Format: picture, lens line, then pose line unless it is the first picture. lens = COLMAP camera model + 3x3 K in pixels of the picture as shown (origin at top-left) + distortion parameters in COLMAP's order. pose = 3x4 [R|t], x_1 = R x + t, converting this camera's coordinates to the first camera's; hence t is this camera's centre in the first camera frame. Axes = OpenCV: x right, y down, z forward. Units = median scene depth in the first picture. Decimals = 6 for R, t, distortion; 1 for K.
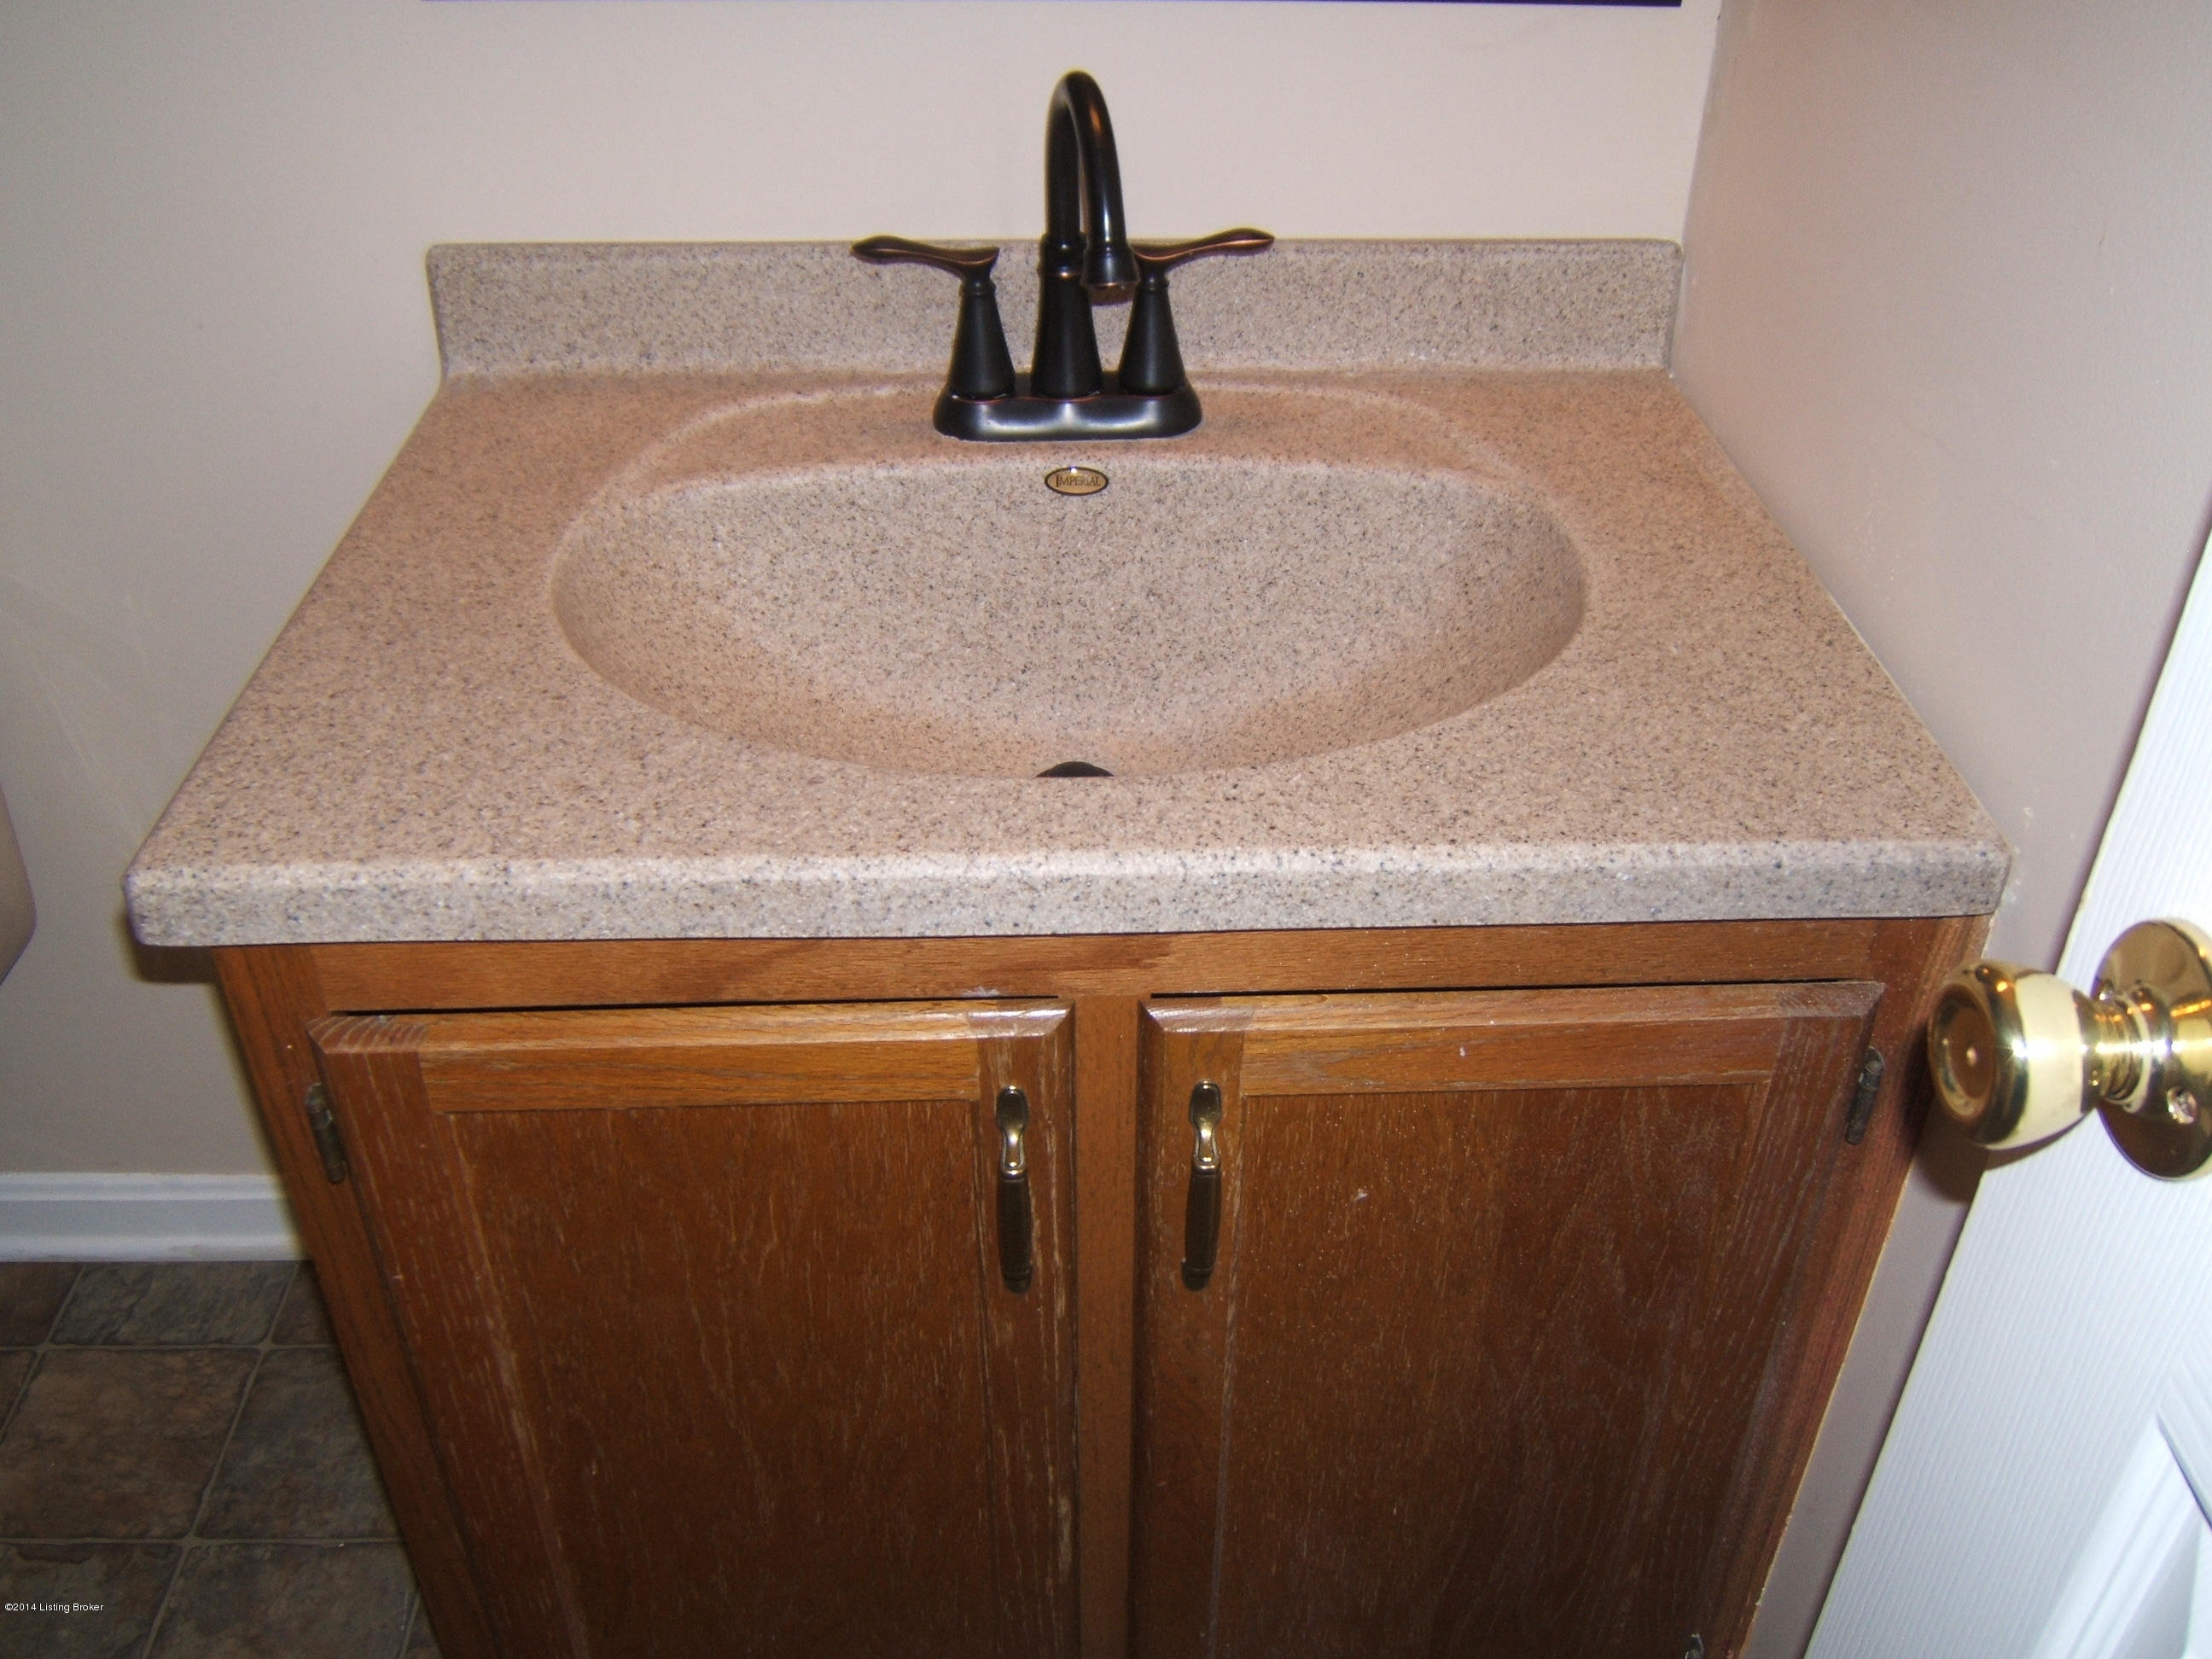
lens RADIAL K [[1920.6, 0, 1102.3], [0, 1920.6, 771.9], [0, 0, 1]] dist [-0.021191, -0.043664]
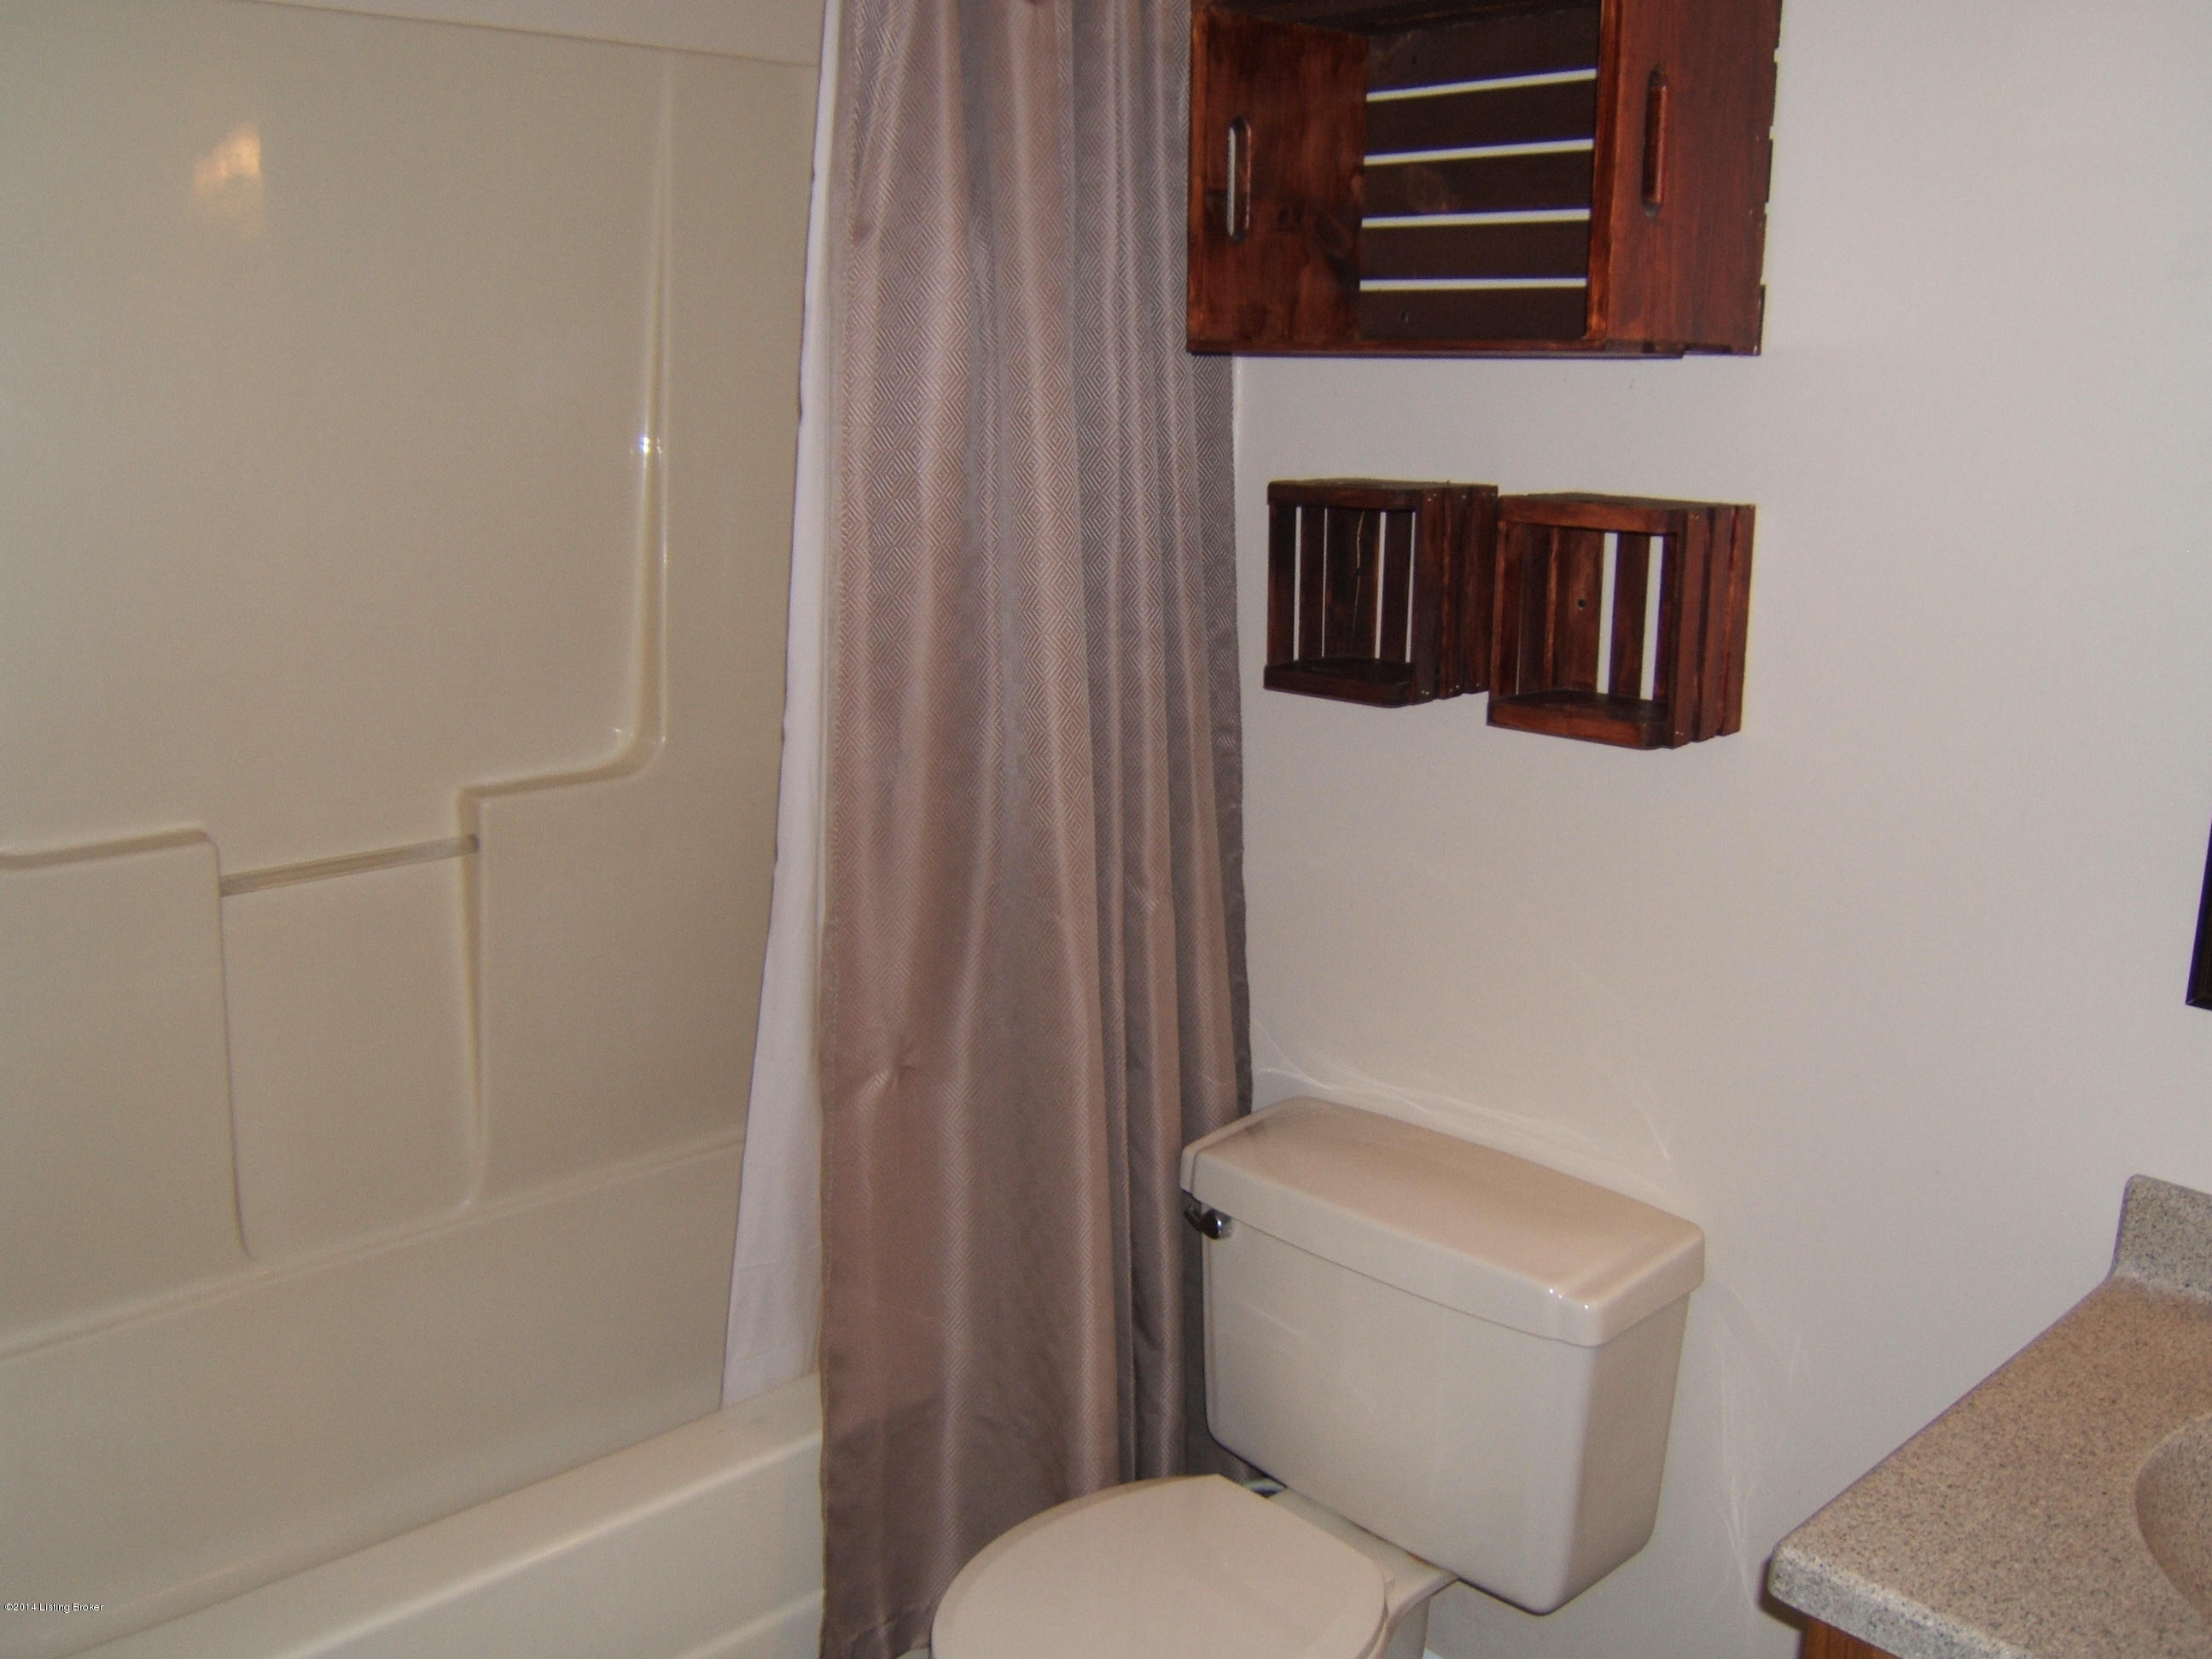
lens RADIAL K [[1920.6, 0, 1102.3], [0, 1920.6, 771.9], [0, 0, 1]] dist [-0.021191, -0.043664]
pose [[0.645704, 0.160499, -0.746529, 0.140595], [-0.426238, 0.886928, -0.177988, 0.007430], [0.633551, 0.433127, 0.641104, -0.484345]]
